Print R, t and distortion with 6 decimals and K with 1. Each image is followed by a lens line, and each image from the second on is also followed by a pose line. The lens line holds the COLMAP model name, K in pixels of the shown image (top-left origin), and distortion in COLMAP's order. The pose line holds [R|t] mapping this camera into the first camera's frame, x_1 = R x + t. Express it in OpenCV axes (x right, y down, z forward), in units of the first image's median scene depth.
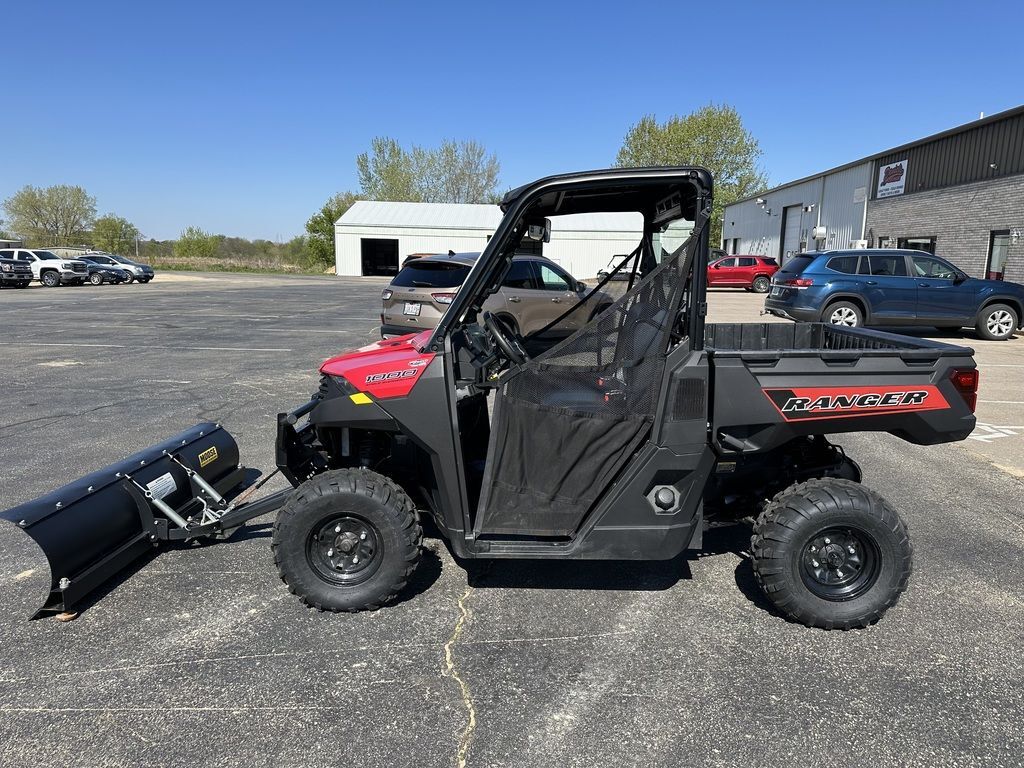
lens RADIAL K [[708.7, 0, 519.8], [0, 708.7, 389.1], [0, 0, 1]] dist [0.082996, -0.122805]
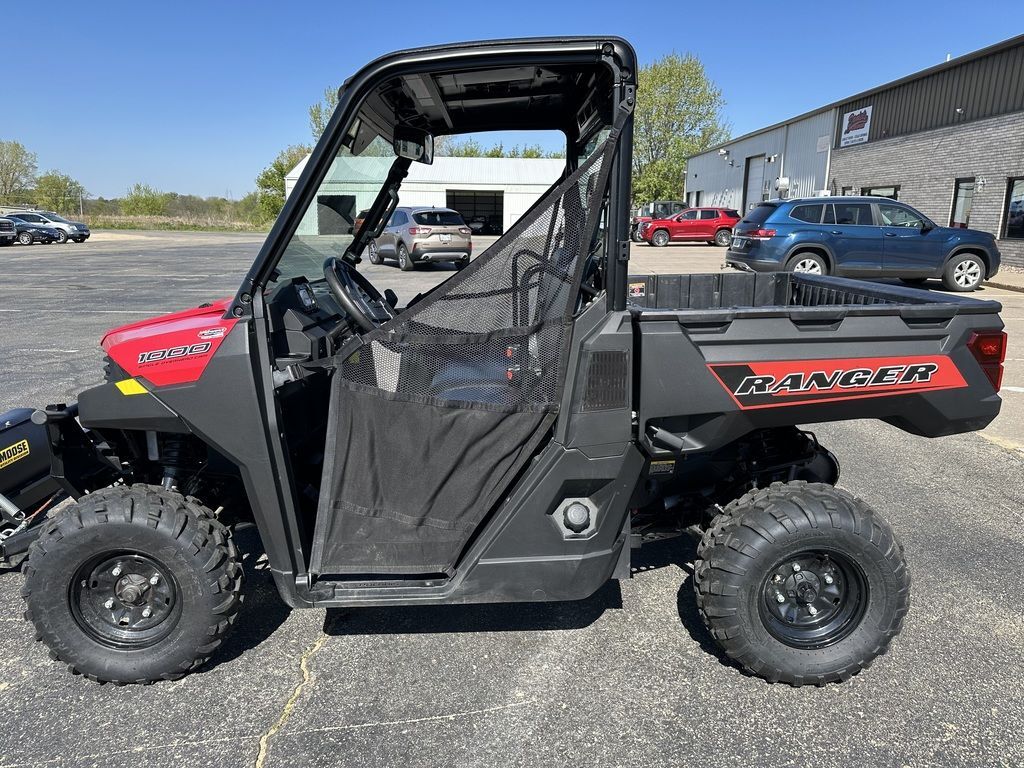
lens RADIAL K [[708.7, 0, 519.8], [0, 708.7, 389.1], [0, 0, 1]] dist [0.082996, -0.122805]
pose [[0.998762, -0.018725, 0.046075, 0.111848], [0.016002, 0.998143, 0.058782, -0.018386], [-0.047090, -0.057972, 0.997207, 0.282682]]
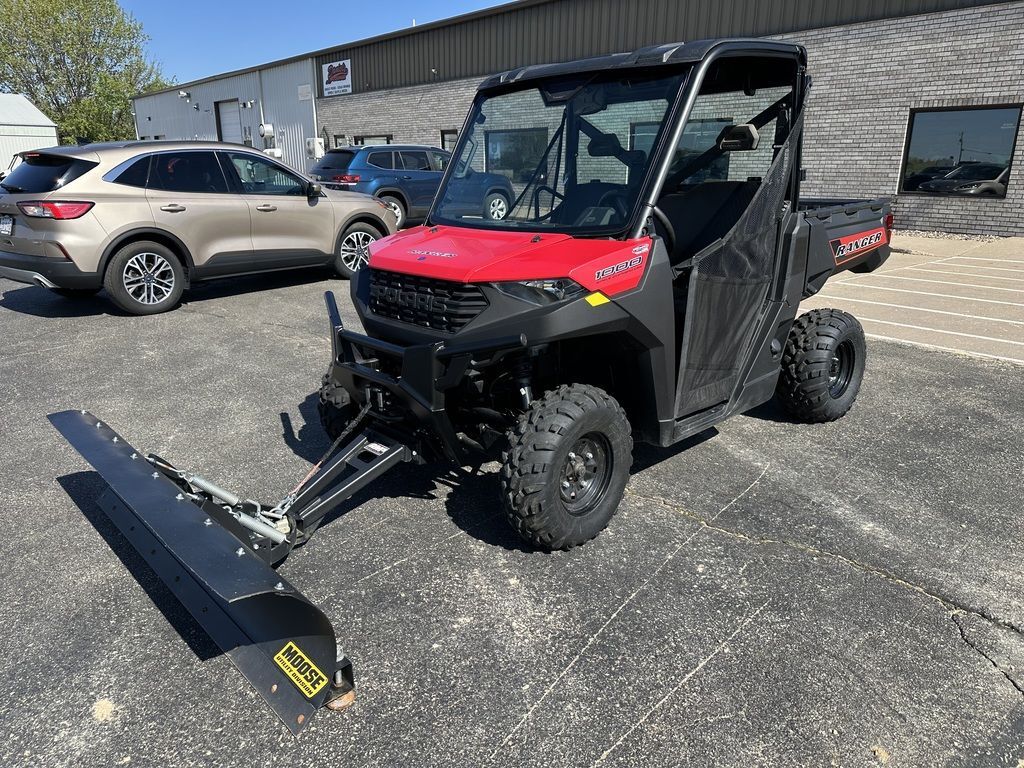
lens RADIAL K [[705.3, 0, 512.0], [0, 705.3, 384.0], [0, 0, 1]] dist [0.149076, -0.270749]
pose [[0.714363, -0.219011, 0.664620, -0.853594], [0.136290, 0.975119, 0.174839, -0.048288], [-0.686375, -0.034318, 0.726438, 0.423508]]
